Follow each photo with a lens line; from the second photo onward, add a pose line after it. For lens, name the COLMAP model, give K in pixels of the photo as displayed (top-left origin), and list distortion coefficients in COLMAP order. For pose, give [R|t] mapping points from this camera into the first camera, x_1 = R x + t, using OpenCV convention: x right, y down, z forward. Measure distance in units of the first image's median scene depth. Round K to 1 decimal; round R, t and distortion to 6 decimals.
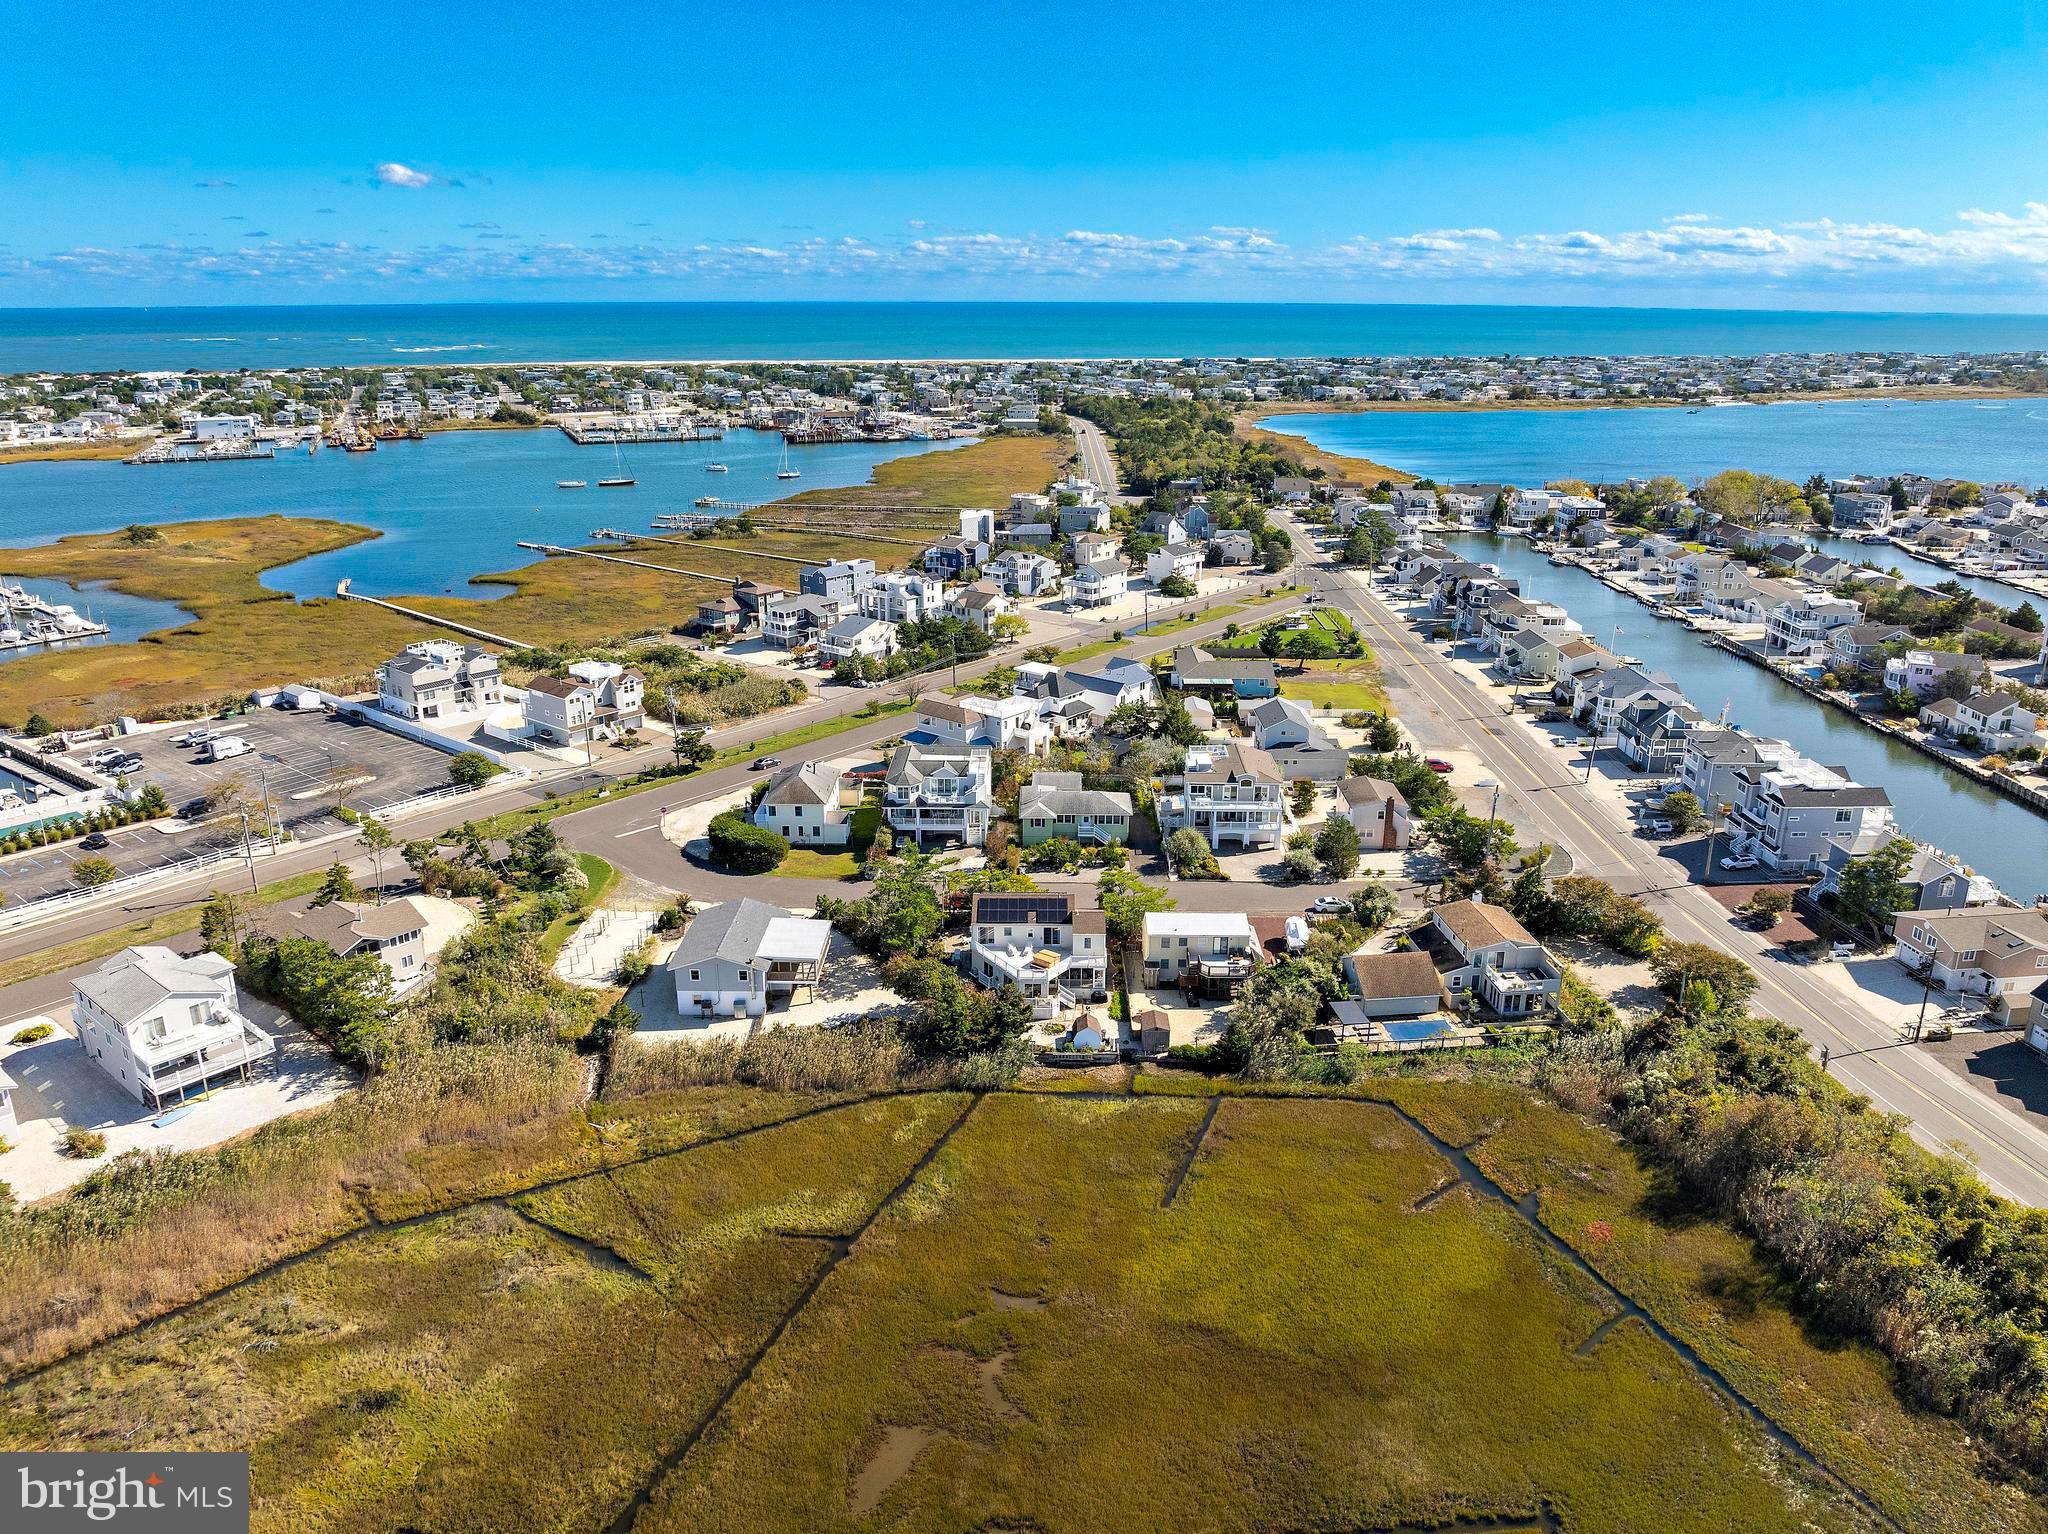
lens RADIAL K [[1444.1, 0, 1023.5], [0, 1444.1, 754.9], [0, 0, 1]] dist [-0.047656, 0.015612]
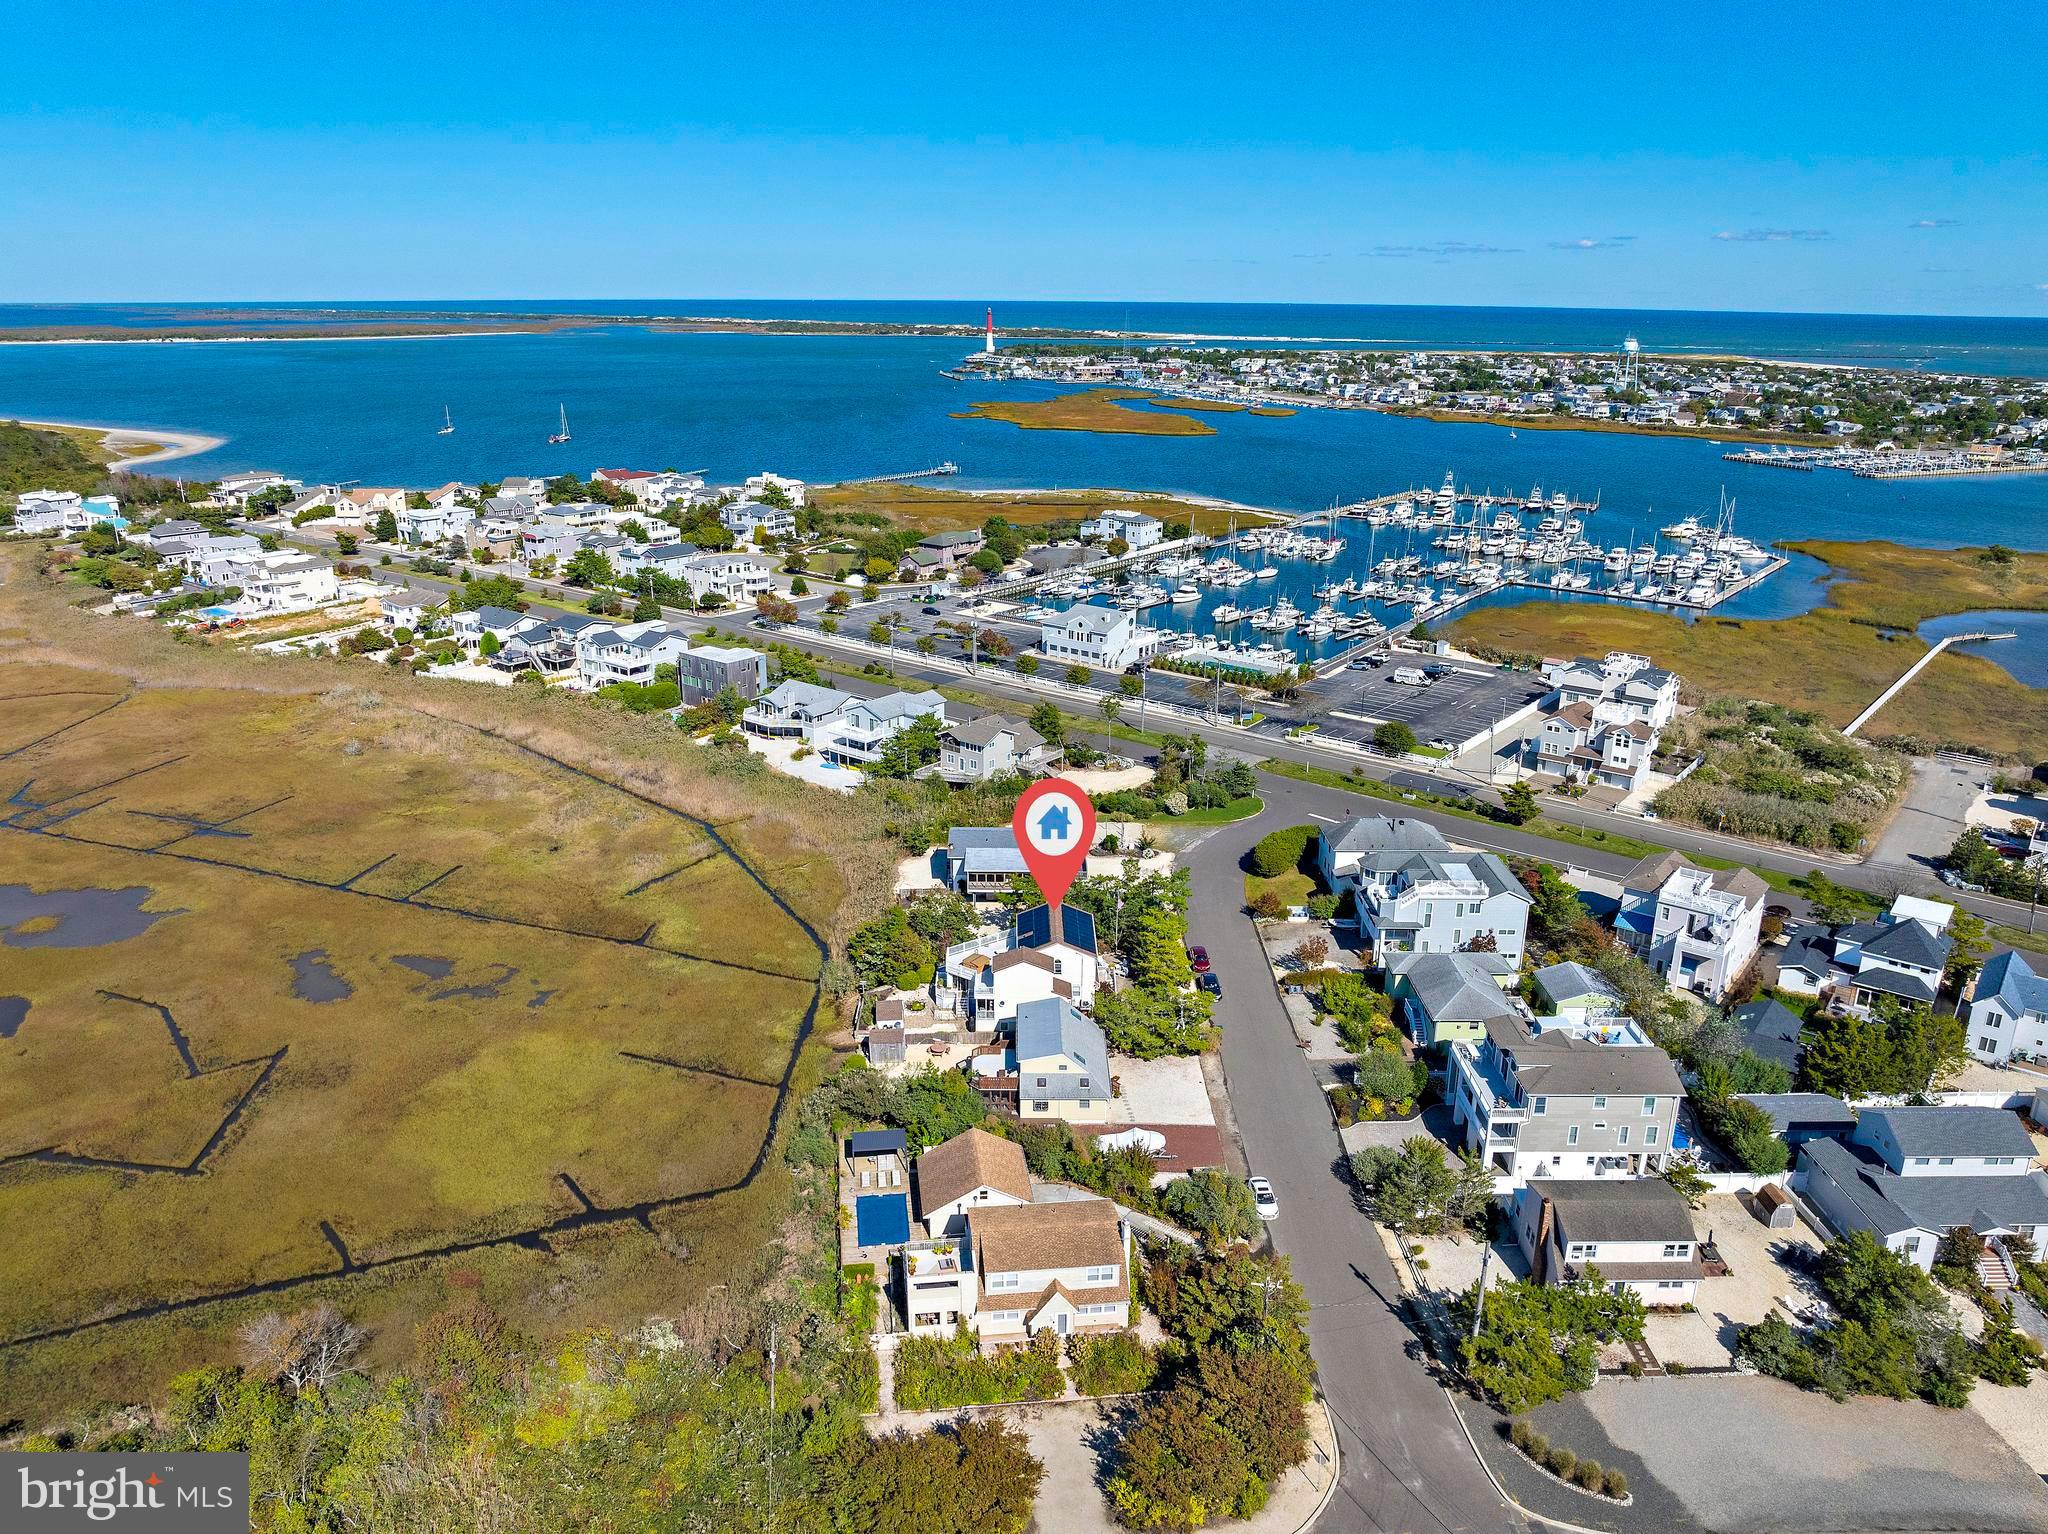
lens RADIAL K [[1444.1, 0, 1020.4], [0, 1444.1, 778.0], [0, 0, 1]] dist [-0.047656, 0.015612]
pose [[0.009103, 0.314689, -0.949151, 0.562684], [-0.308496, 0.903774, 0.296685, -0.170569], [0.951182, 0.290108, 0.105307, 0.539447]]
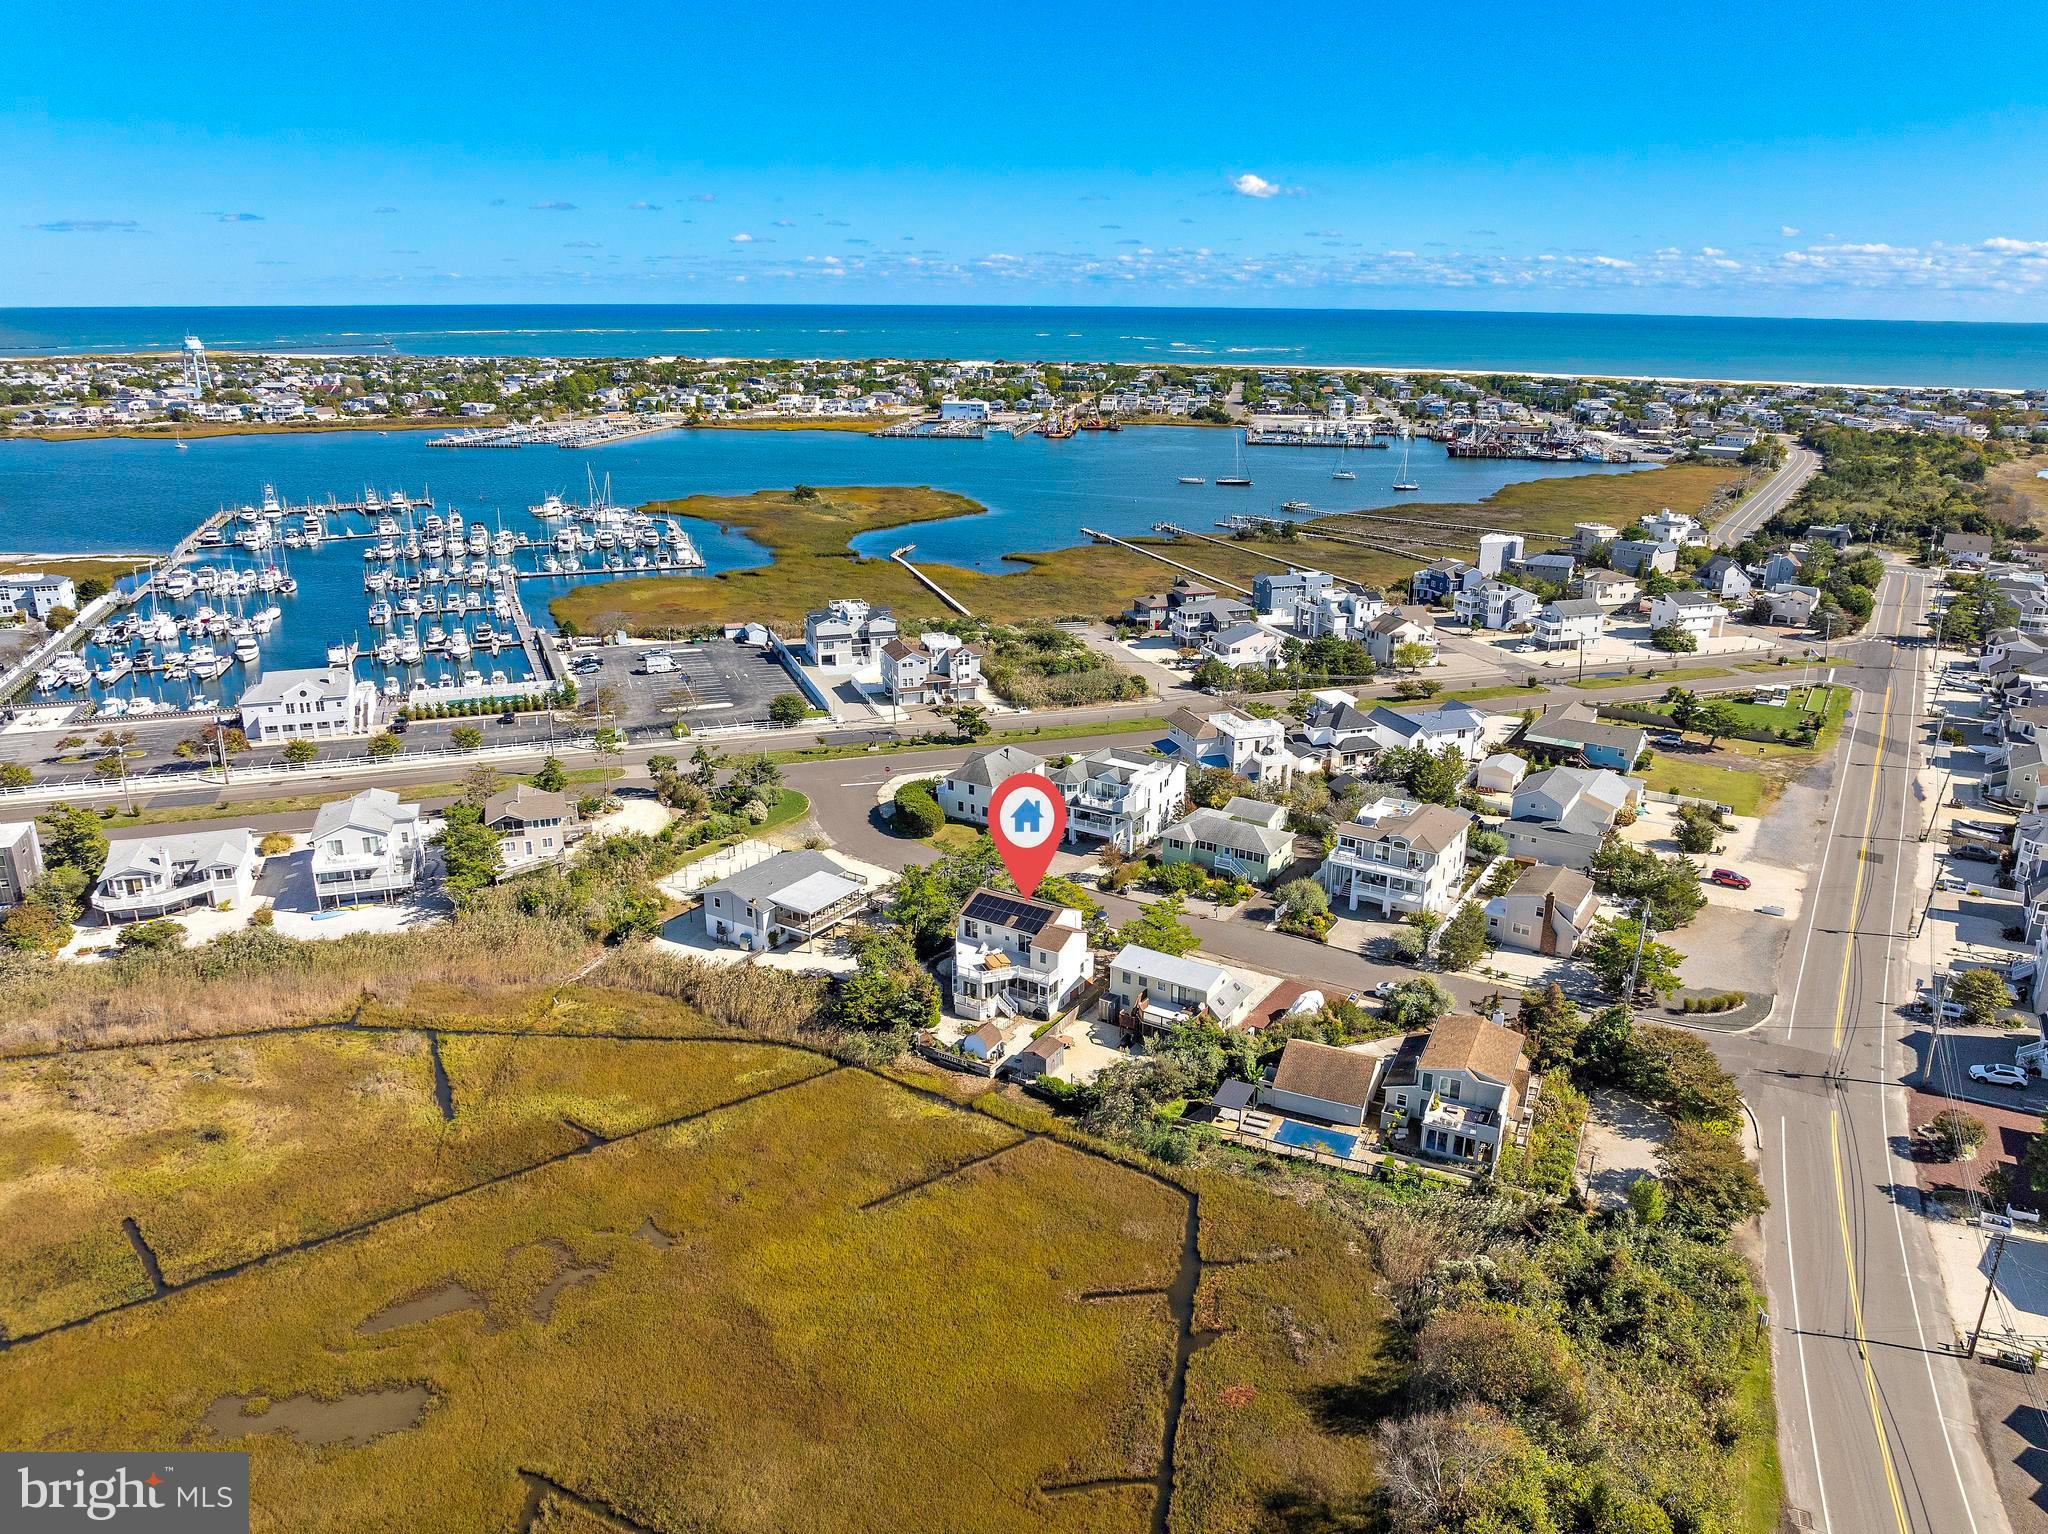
lens RADIAL K [[1444.1, 0, 1030.3], [0, 1444.1, 764.6], [0, 0, 1]] dist [-0.047656, 0.015612]
pose [[0.853956, 0.163091, -0.494125, 0.306629], [-0.162768, 0.985681, 0.044036, -0.024827], [0.494232, 0.042823, 0.868275, 0.086247]]
